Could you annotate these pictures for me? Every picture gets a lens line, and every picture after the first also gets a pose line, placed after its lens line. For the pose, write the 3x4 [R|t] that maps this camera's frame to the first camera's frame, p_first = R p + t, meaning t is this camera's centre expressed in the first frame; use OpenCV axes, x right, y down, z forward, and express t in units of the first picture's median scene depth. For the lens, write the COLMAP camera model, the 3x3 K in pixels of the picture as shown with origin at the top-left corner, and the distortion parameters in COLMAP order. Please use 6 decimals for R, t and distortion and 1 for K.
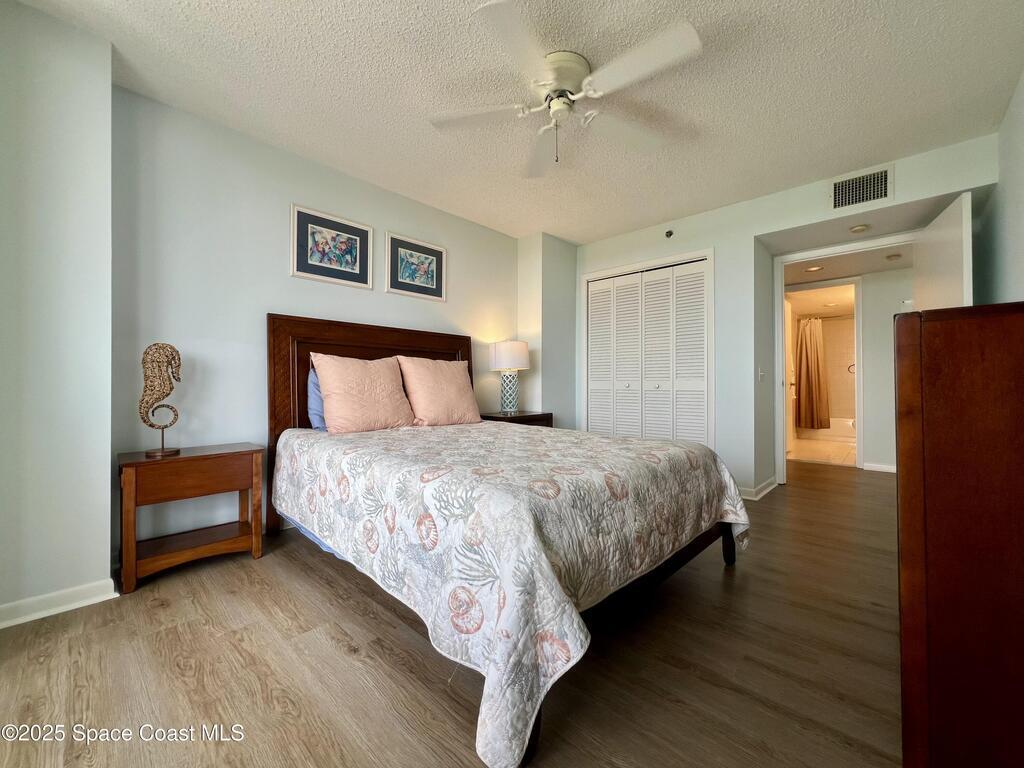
lens RADIAL K [[411.4, 0, 517.7], [0, 411.4, 381.2], [0, 0, 1]] dist [0.002439, 0.000055]
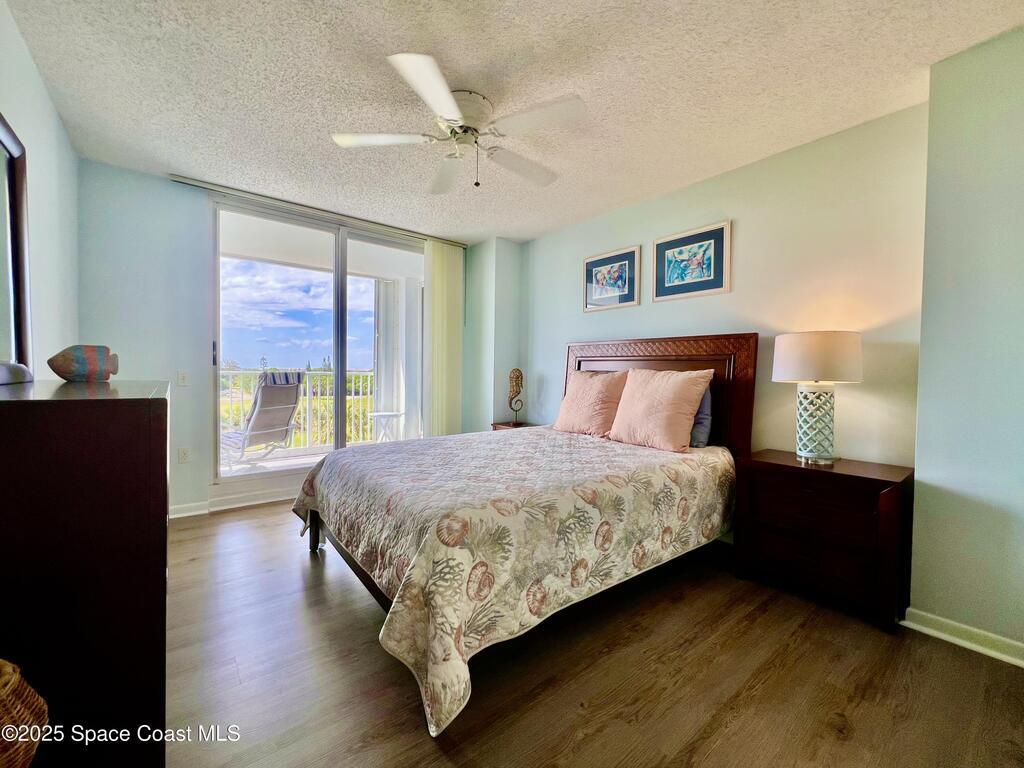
lens RADIAL K [[411.4, 0, 510.4], [0, 411.4, 385.4], [0, 0, 1]] dist [0.002439, 0.000055]
pose [[-0.139972, 0.014228, -0.990053, 0.693960], [-0.027661, 0.999450, 0.018274, -0.027513], [0.989769, 0.029944, -0.139502, 0.797597]]
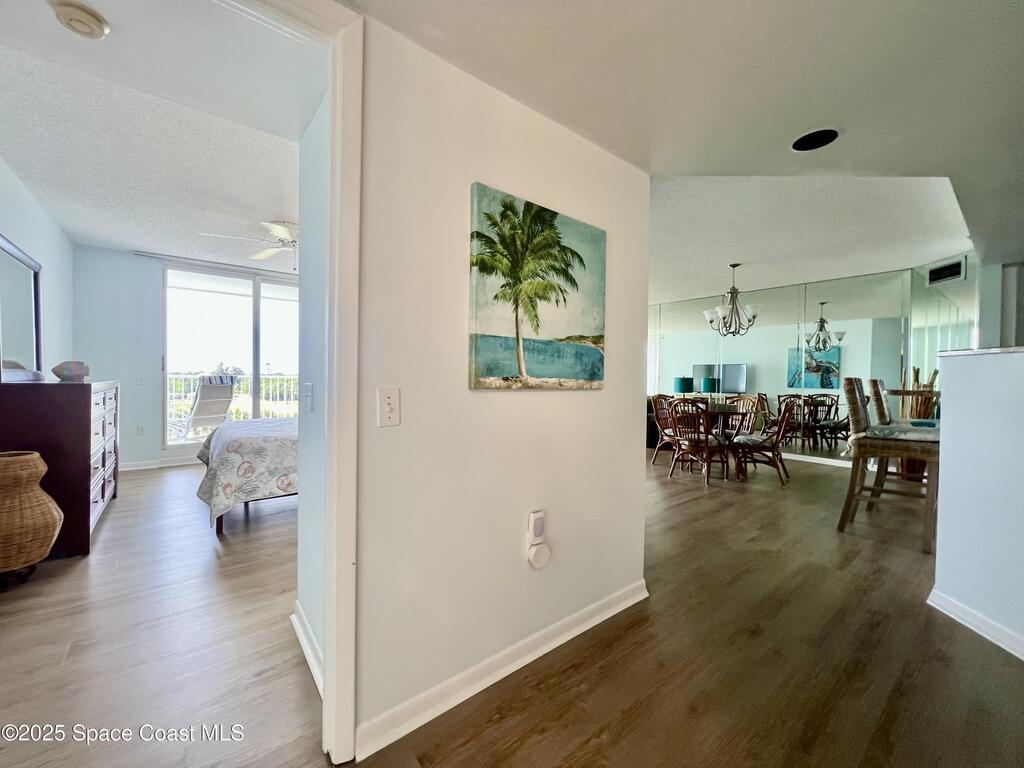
lens RADIAL K [[411.4, 0, 519.2], [0, 411.4, 383.8], [0, 0, 1]] dist [0.002439, 0.000055]
pose [[-0.143068, -0.001175, -0.989712, 1.440553], [-0.026318, 0.999650, 0.002617, -0.031908], [0.989363, 0.026421, -0.143049, 1.957770]]
